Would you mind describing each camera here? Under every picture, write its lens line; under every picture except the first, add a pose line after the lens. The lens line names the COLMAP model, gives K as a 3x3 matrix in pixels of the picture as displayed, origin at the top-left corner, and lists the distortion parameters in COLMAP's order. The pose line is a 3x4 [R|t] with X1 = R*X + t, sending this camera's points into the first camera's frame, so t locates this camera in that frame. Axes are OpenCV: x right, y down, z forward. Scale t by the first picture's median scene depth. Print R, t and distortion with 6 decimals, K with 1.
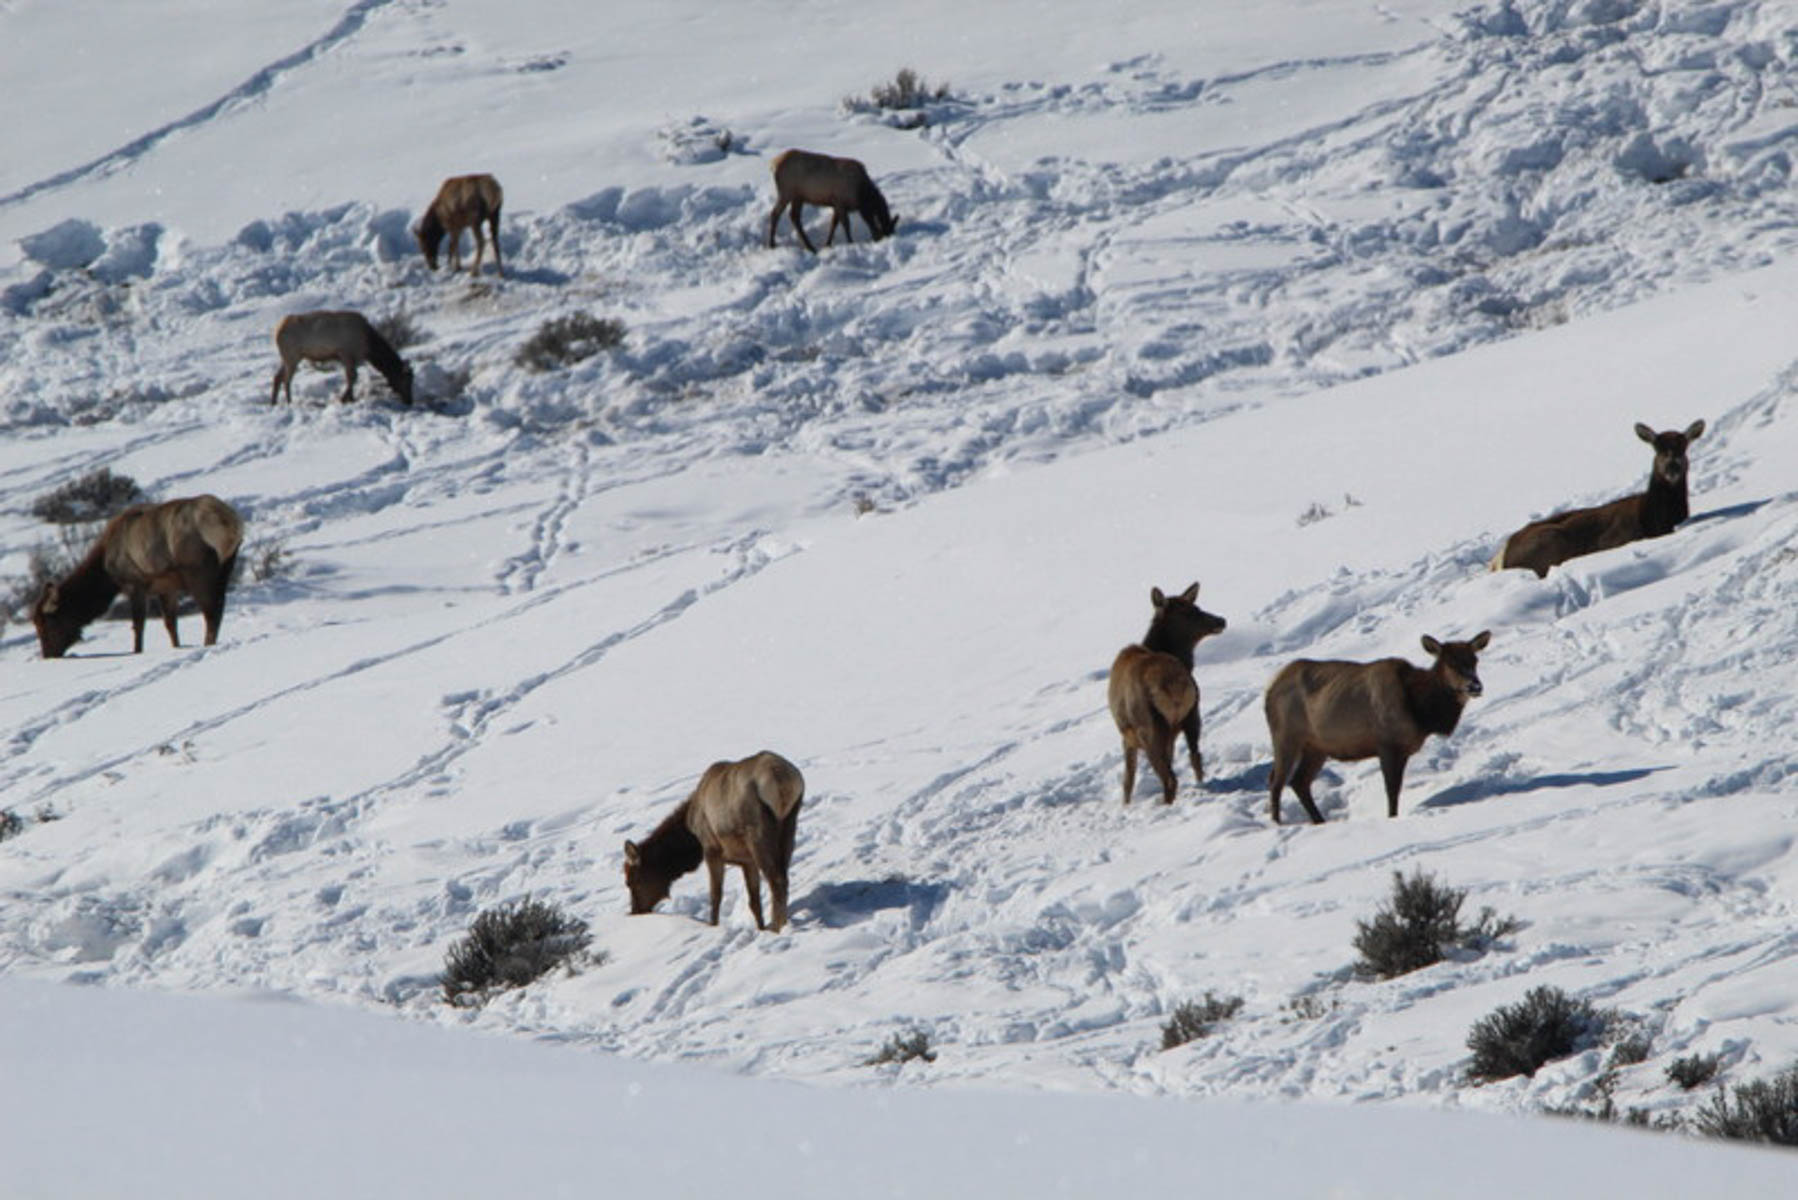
lens RADIAL K [[6643.6, 0, 898.7], [0, 6643.6, 604.2], [0, 0, 1]] dist [0.403323, 0.000000]
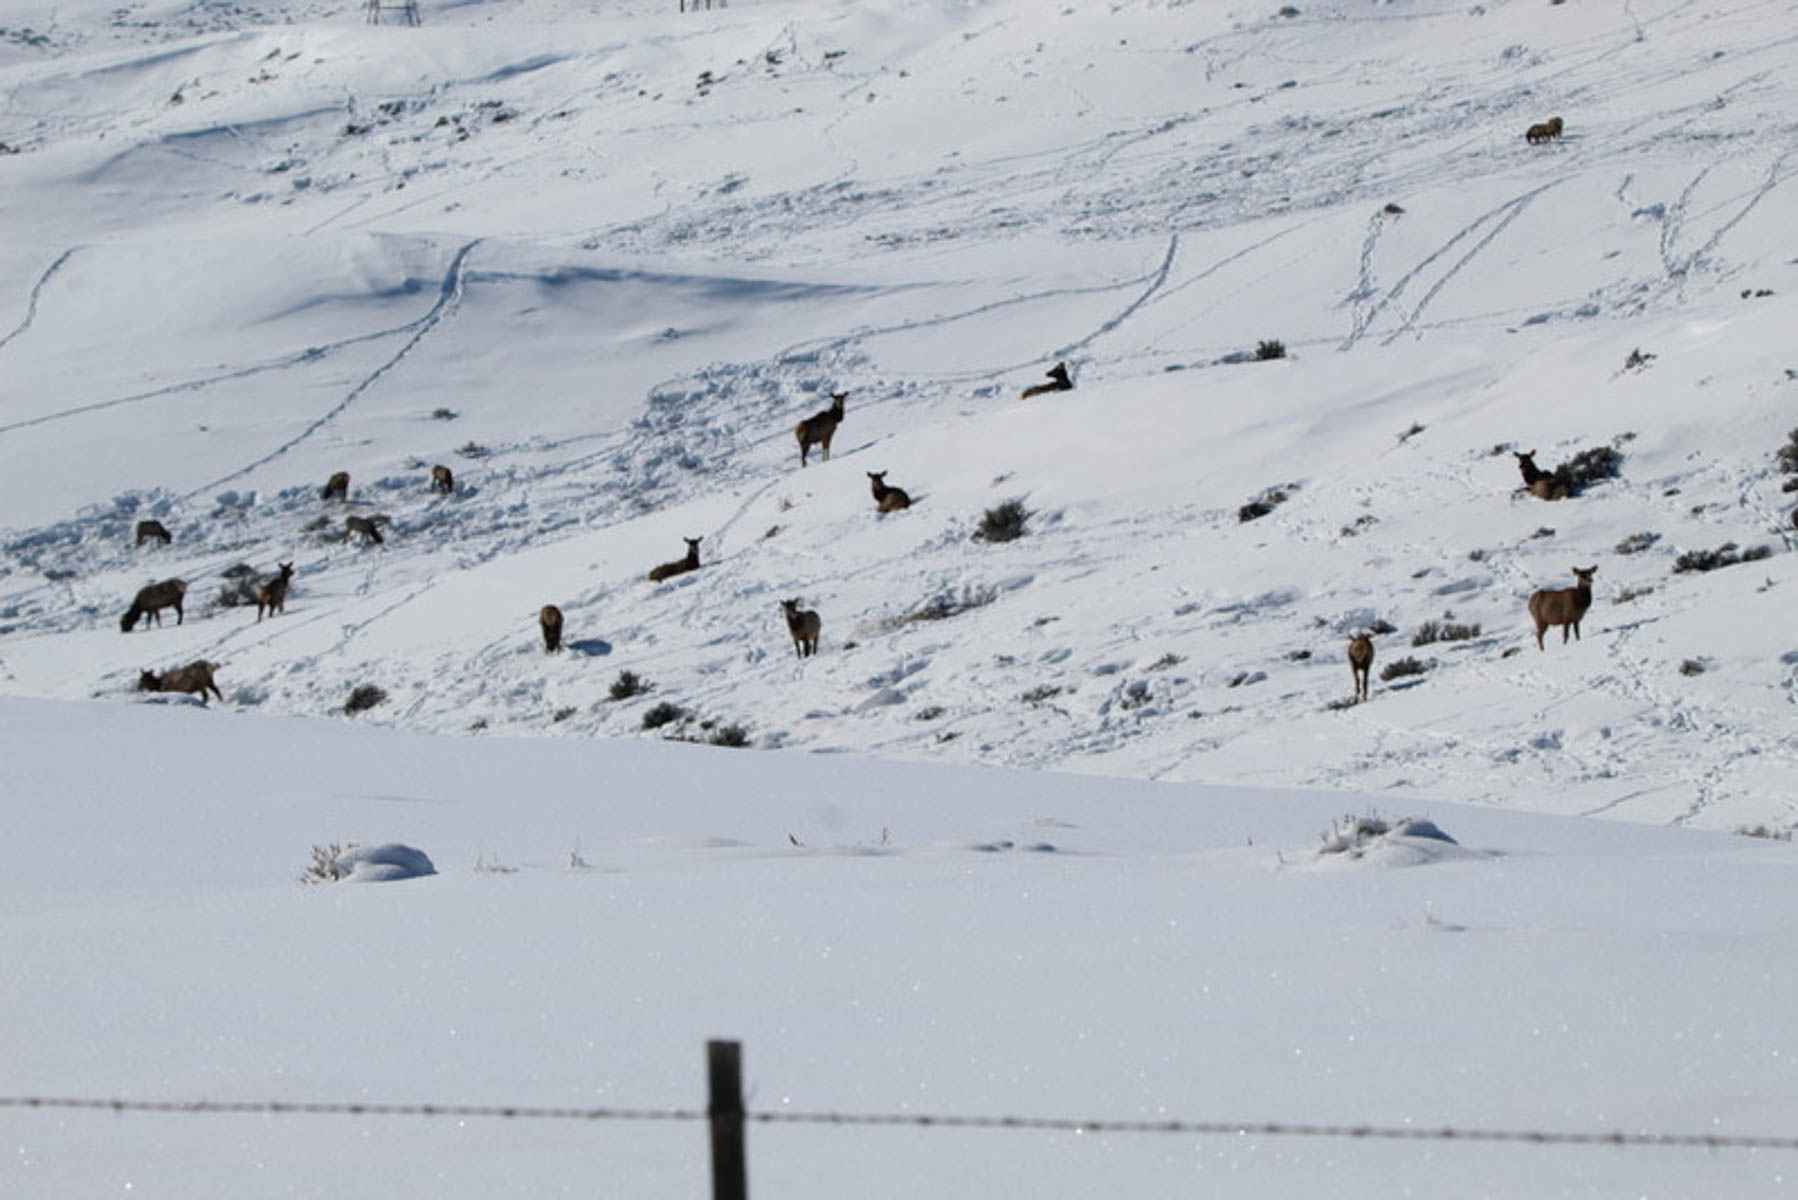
lens RADIAL K [[6686.5, 0, 901.0], [0, 6686.5, 598.1], [0, 0, 1]] dist [0.248283, 0.000000]
pose [[0.994869, -0.026969, 0.097515, -0.117549], [0.030752, 0.998823, -0.037507, 0.137647], [-0.096389, 0.040313, 0.994527, -2.460567]]
